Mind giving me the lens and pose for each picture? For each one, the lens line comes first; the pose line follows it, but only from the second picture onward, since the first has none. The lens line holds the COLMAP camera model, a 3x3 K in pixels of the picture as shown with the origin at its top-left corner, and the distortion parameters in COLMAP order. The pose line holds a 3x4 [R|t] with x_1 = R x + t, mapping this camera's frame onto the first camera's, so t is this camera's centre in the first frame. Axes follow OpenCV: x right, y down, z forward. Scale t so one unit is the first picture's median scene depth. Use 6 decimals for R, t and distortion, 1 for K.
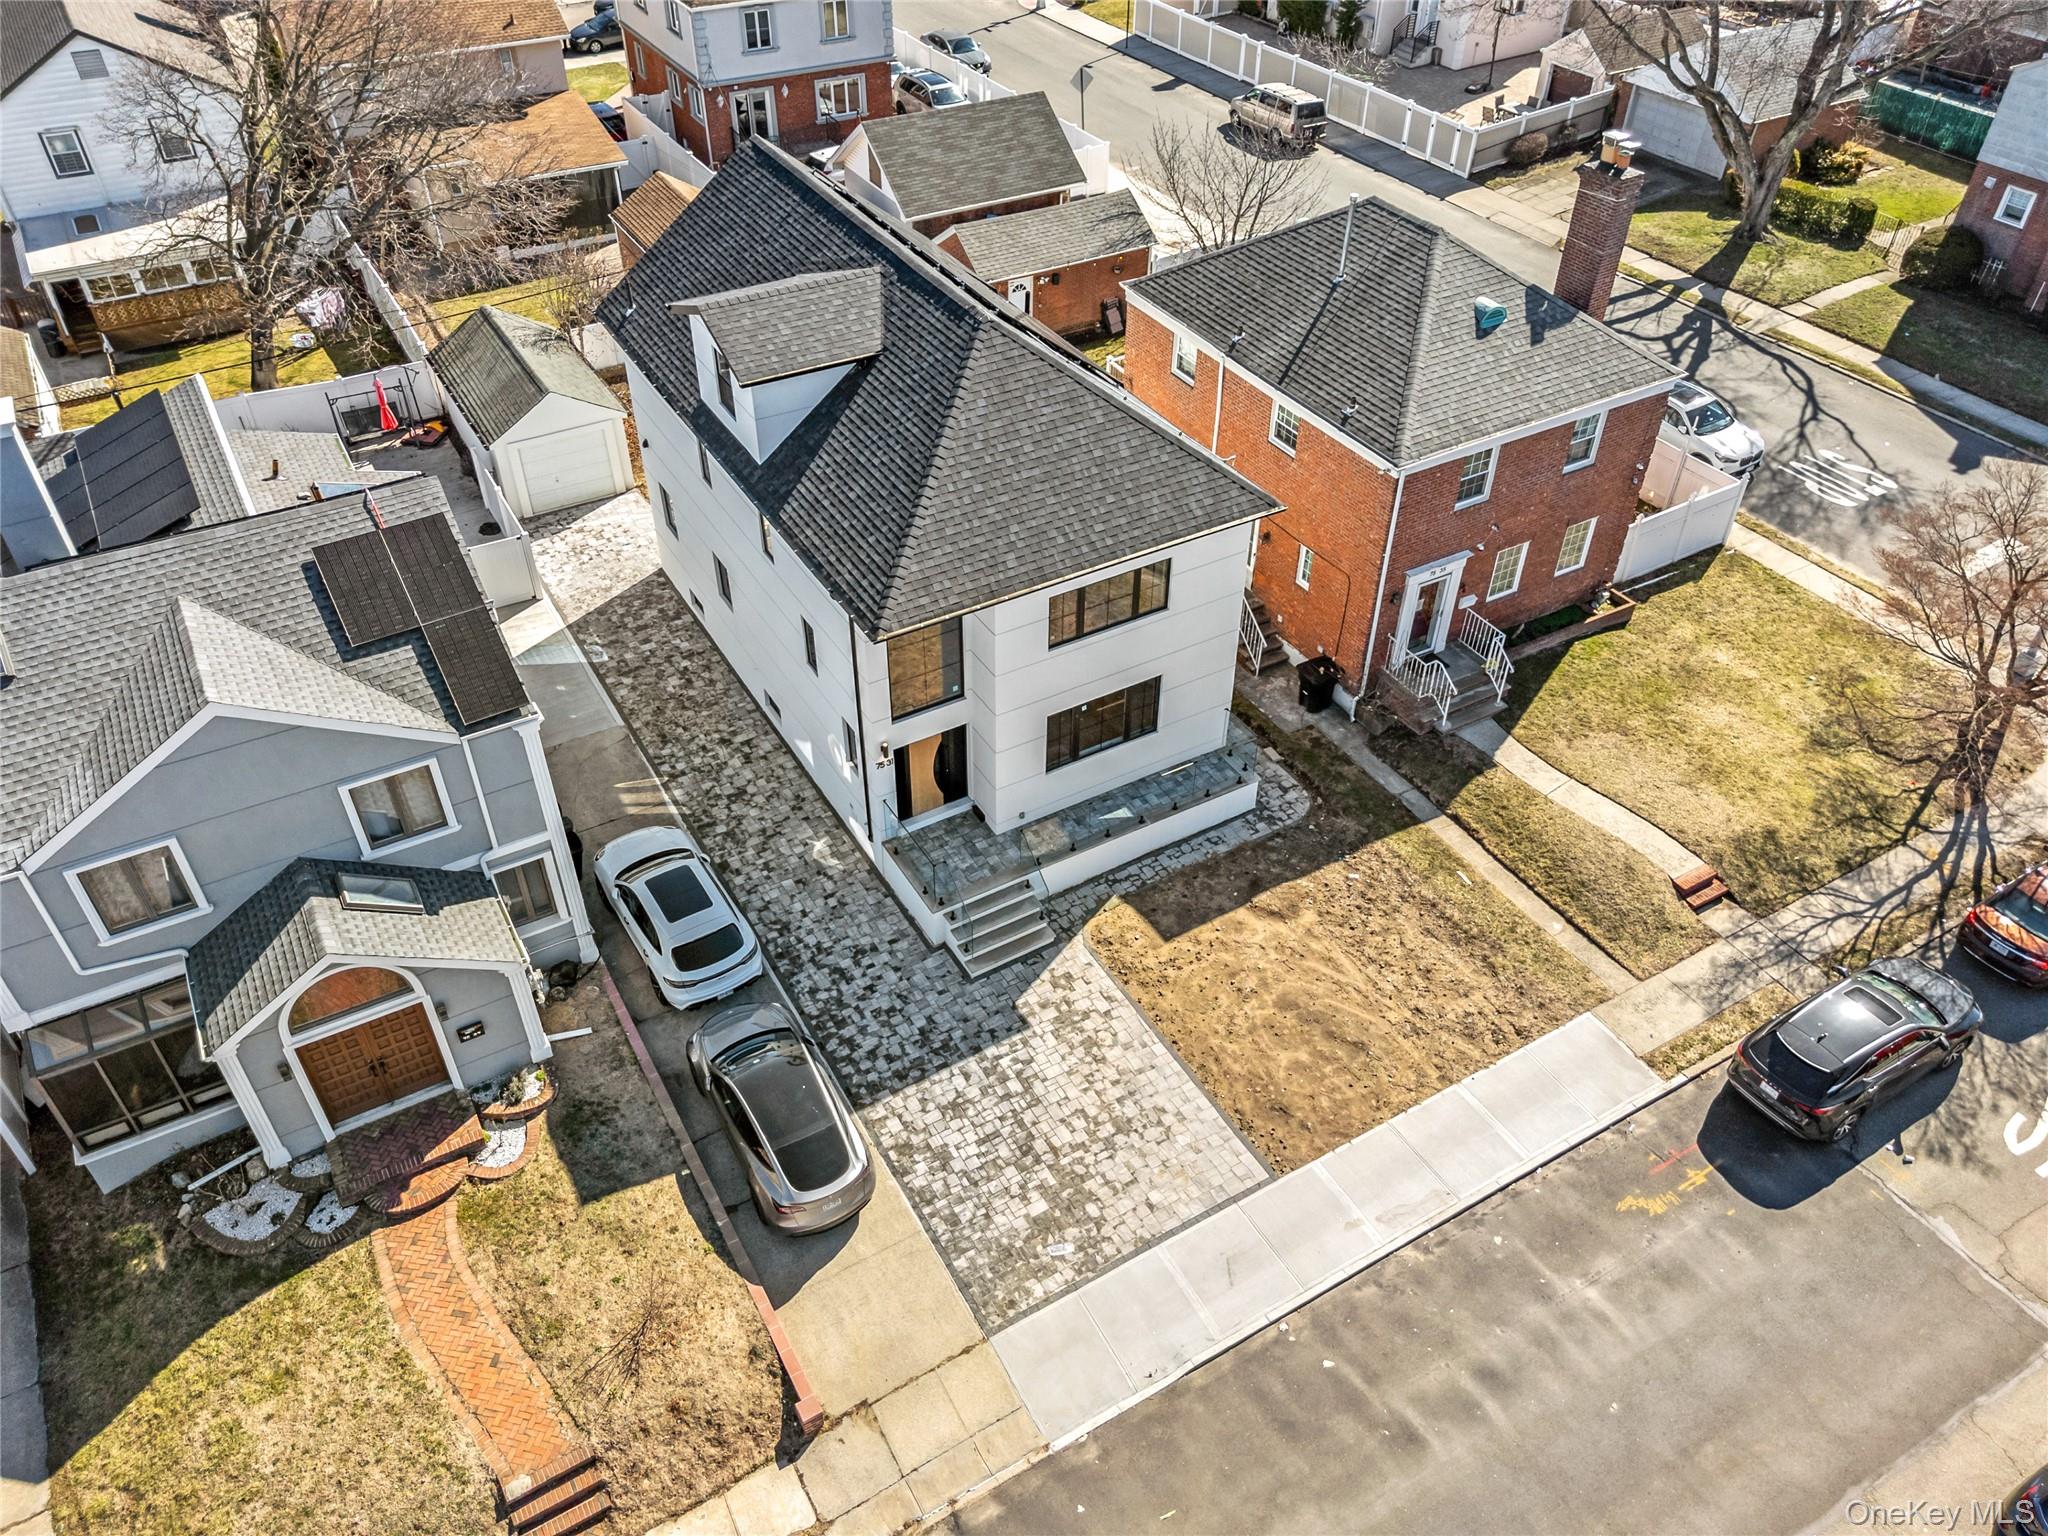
lens RADIAL K [[1528.1, 0, 1021.2], [0, 1528.1, 723.6], [0, 0, 1]] dist [0.052170, -0.033104]
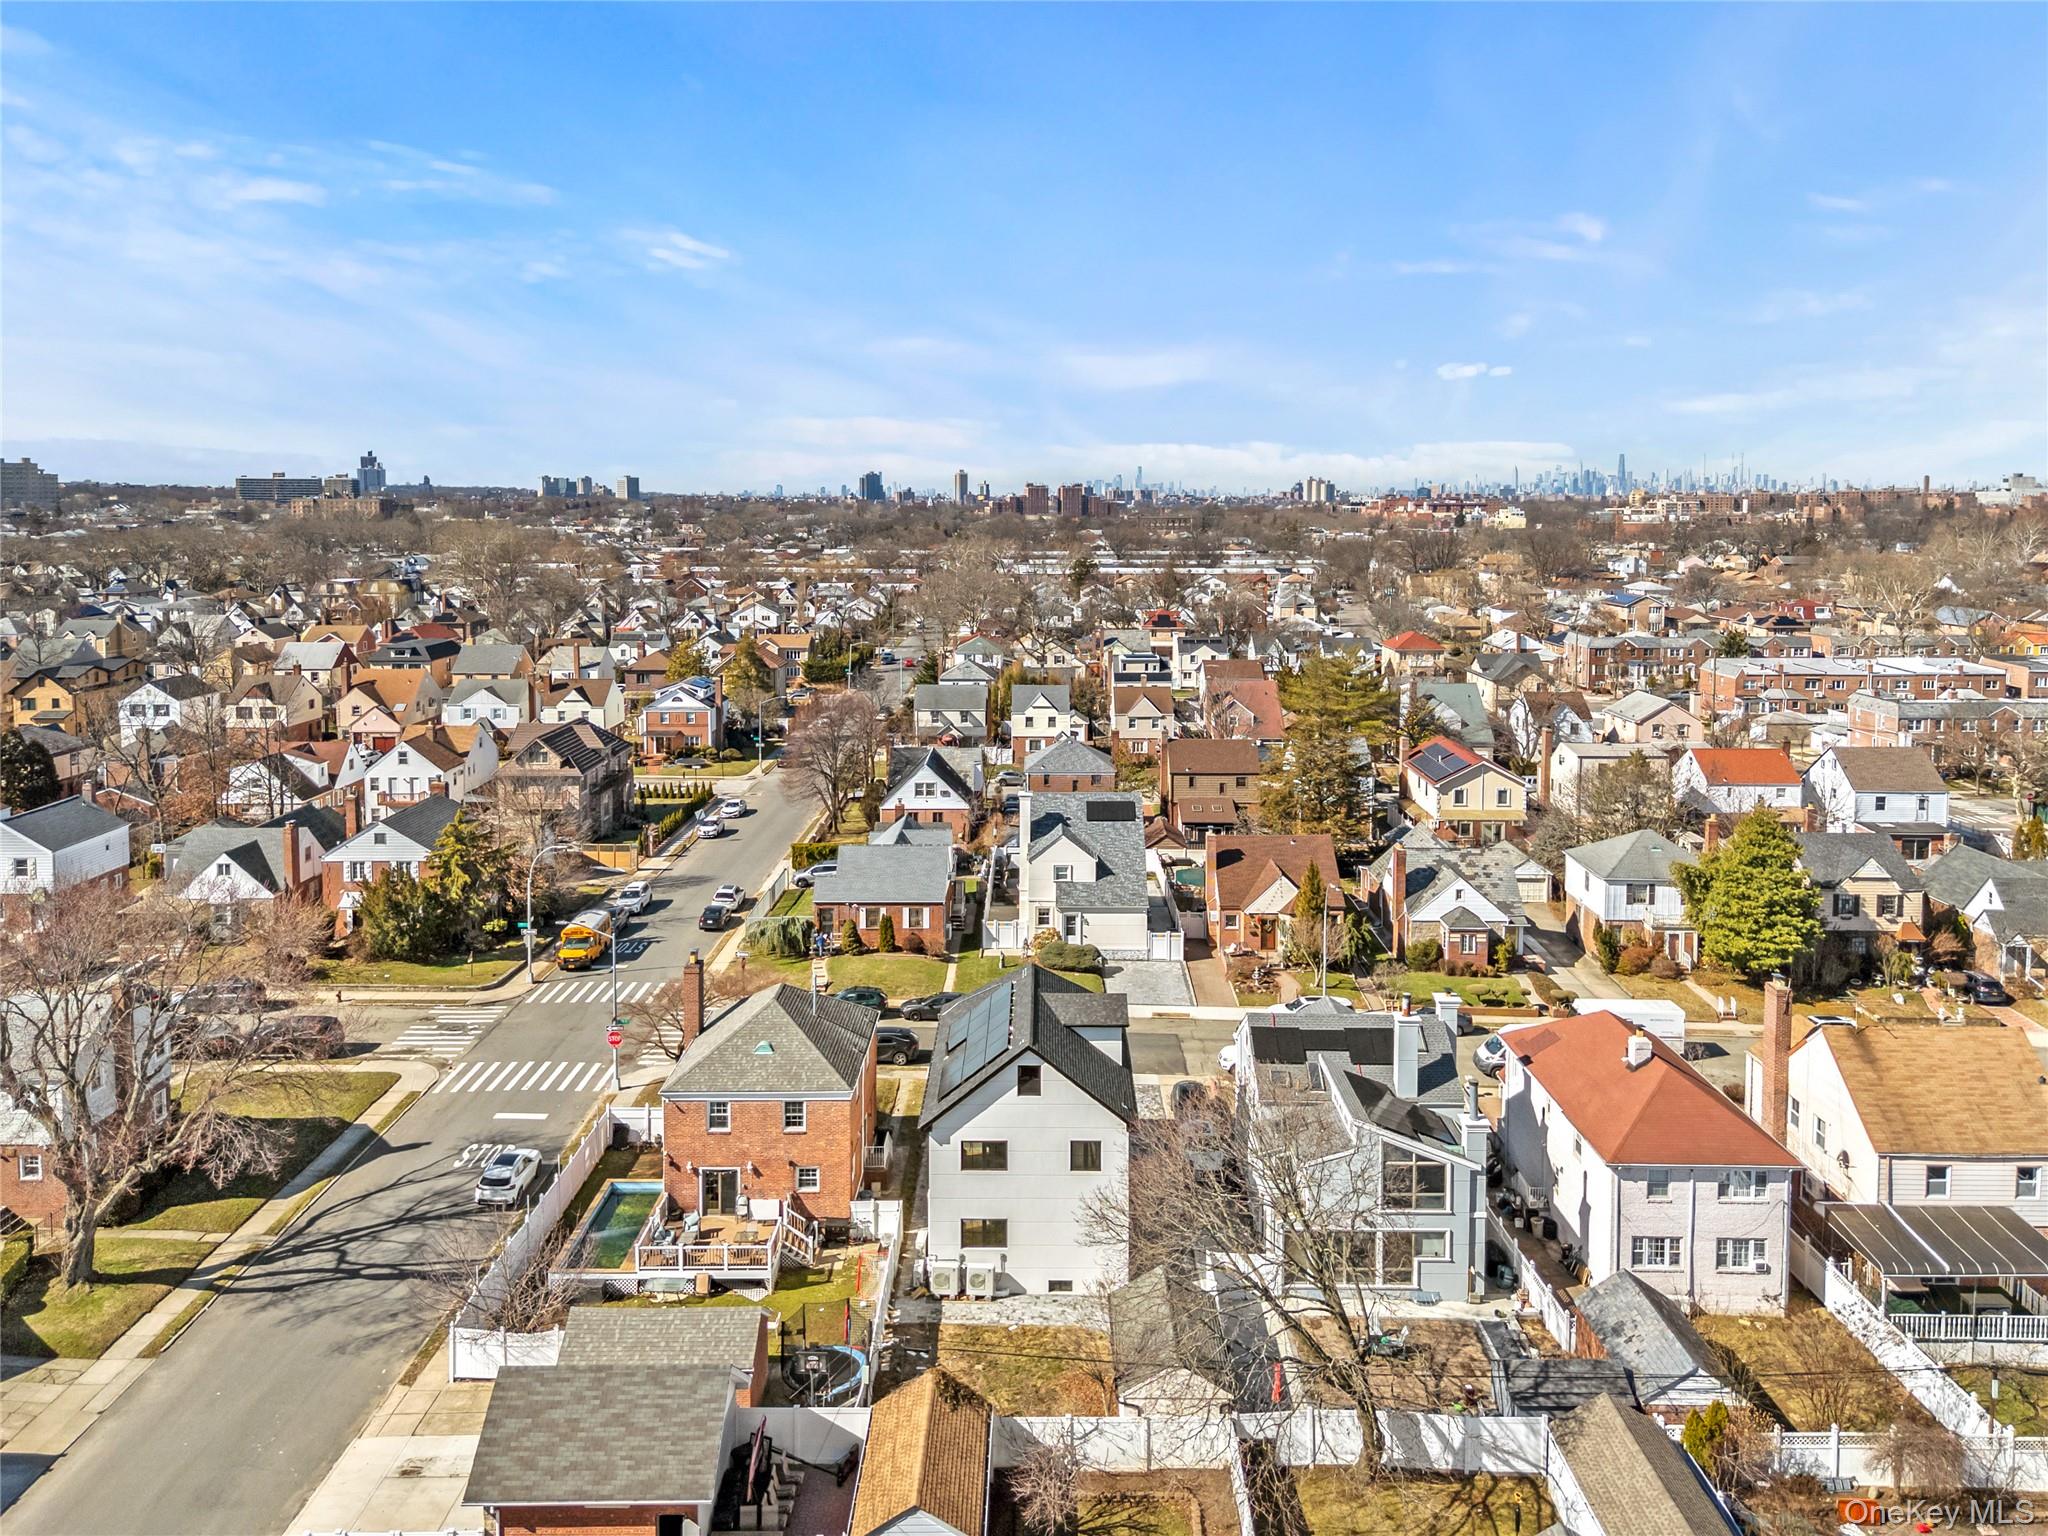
lens RADIAL K [[1528.1, 0, 1024.9], [0, 1528.1, 768.2], [0, 0, 1]] dist [0.052170, -0.033104]
pose [[-0.858060, -0.093753, 0.504920, -1.161606], [0.323332, 0.665237, 0.672990, -2.032390], [-0.398986, 0.740722, -0.540500, 2.000391]]
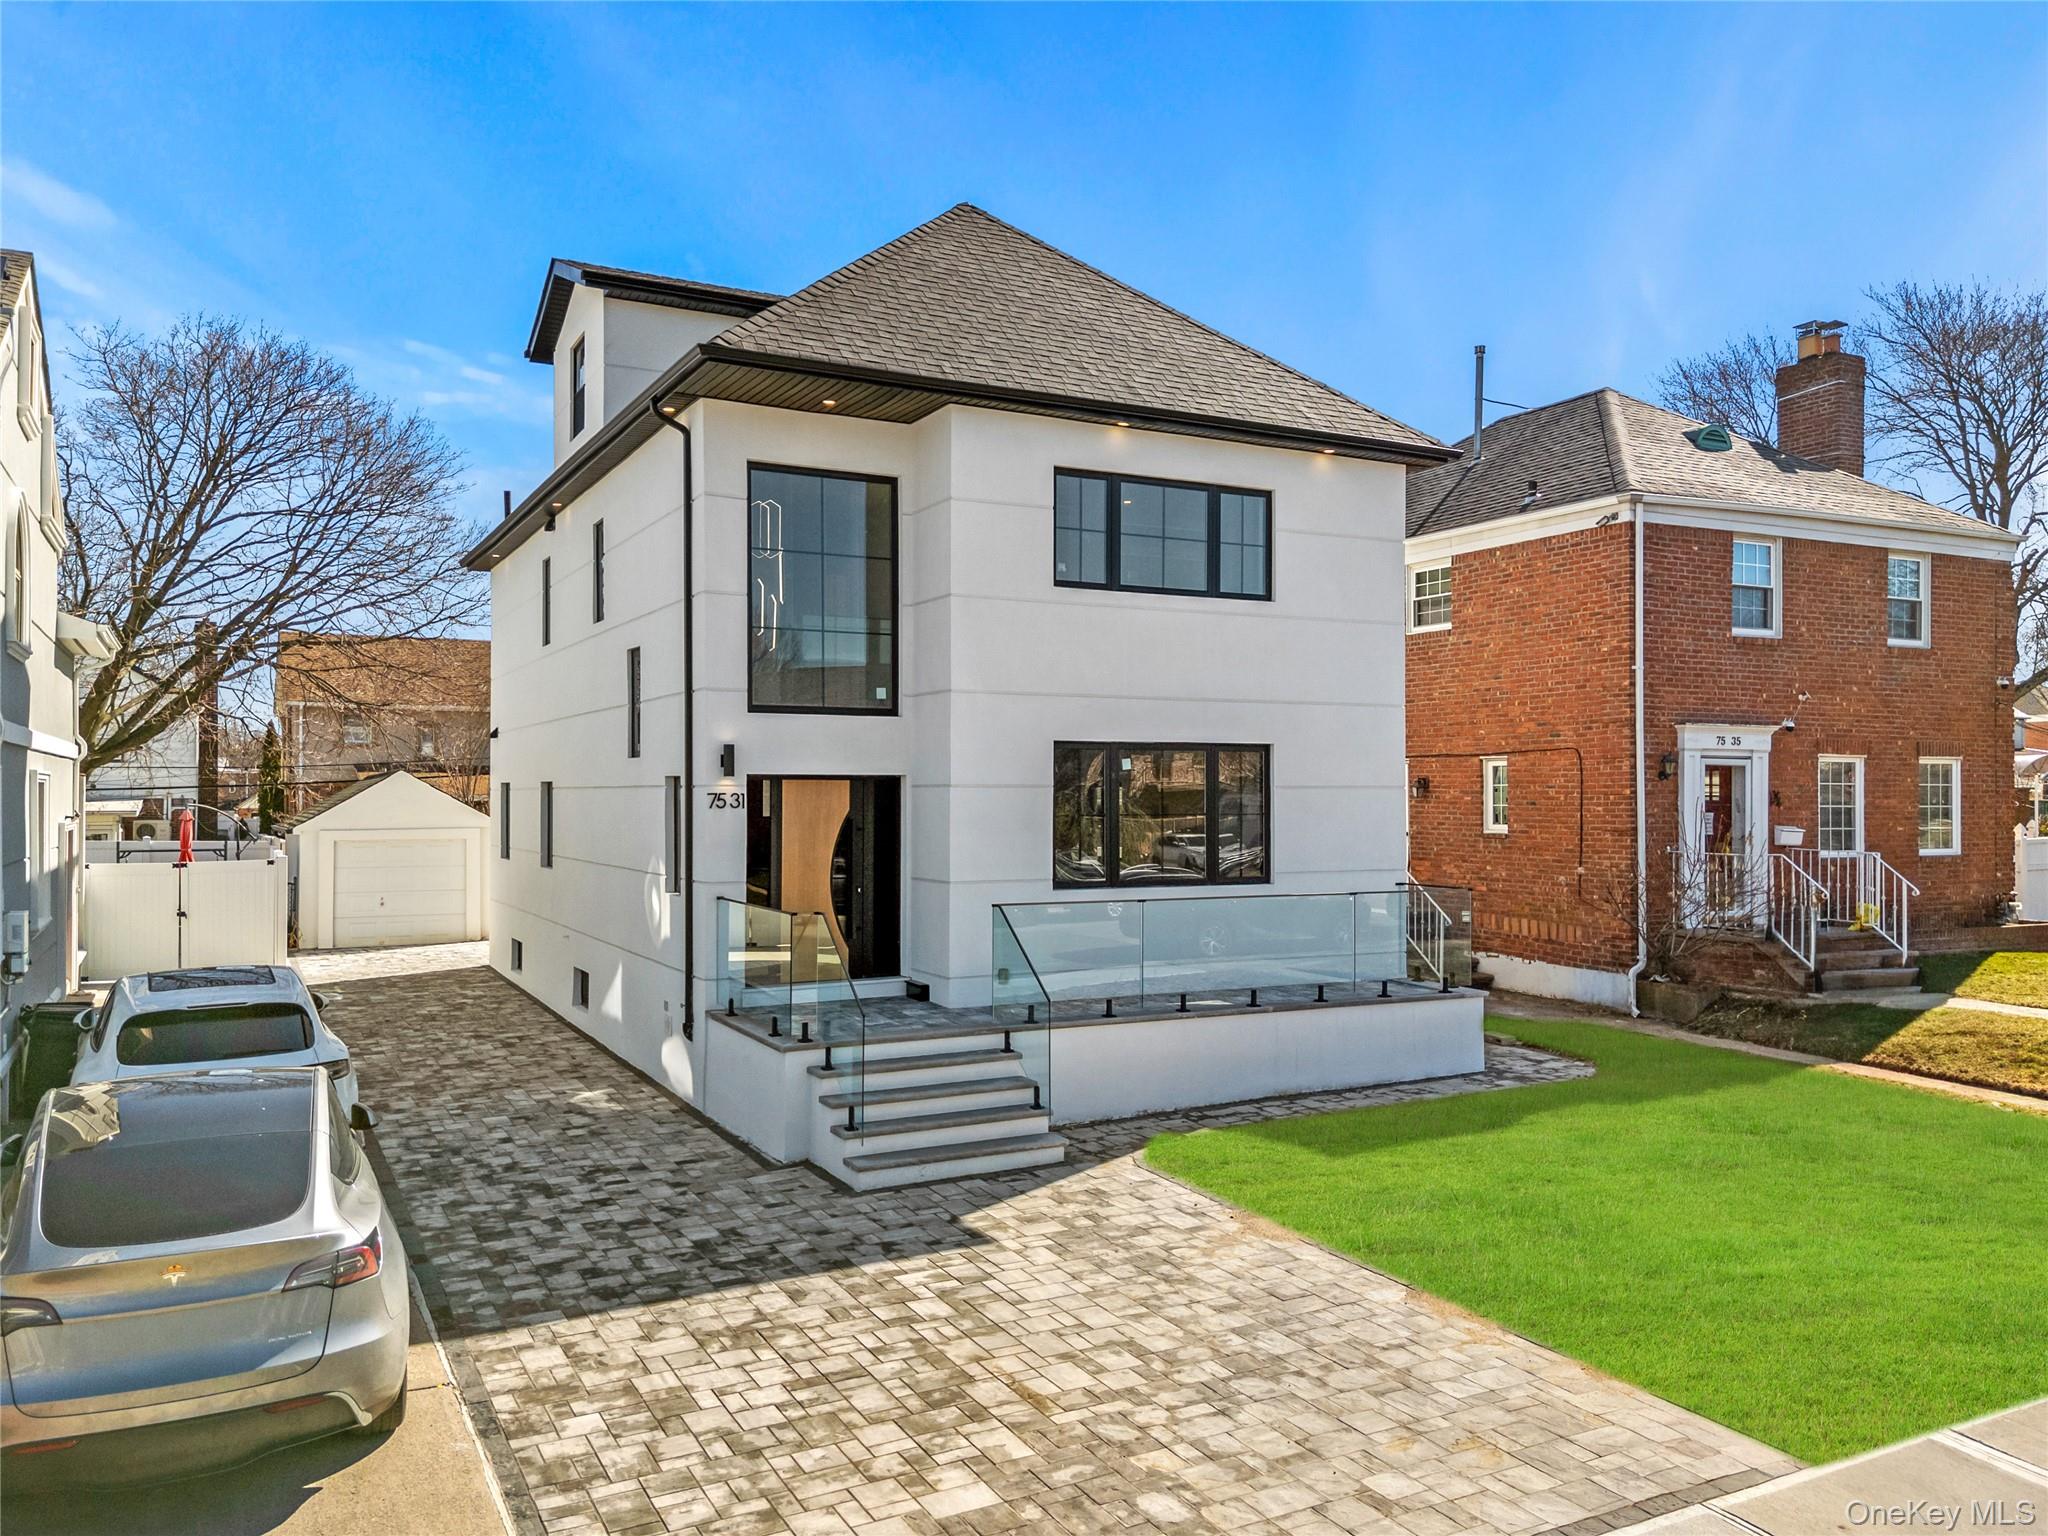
lens RADIAL K [[1528.1, 0, 1016.2], [0, 1528.1, 761.1], [0, 0, 1]] dist [0.052170, -0.033104]
pose [[0.998872, -0.002369, -0.047416, 0.029307], [-0.028908, 0.761897, -0.647053, 0.342512], [0.037659, 0.647694, 0.760969, 0.621908]]
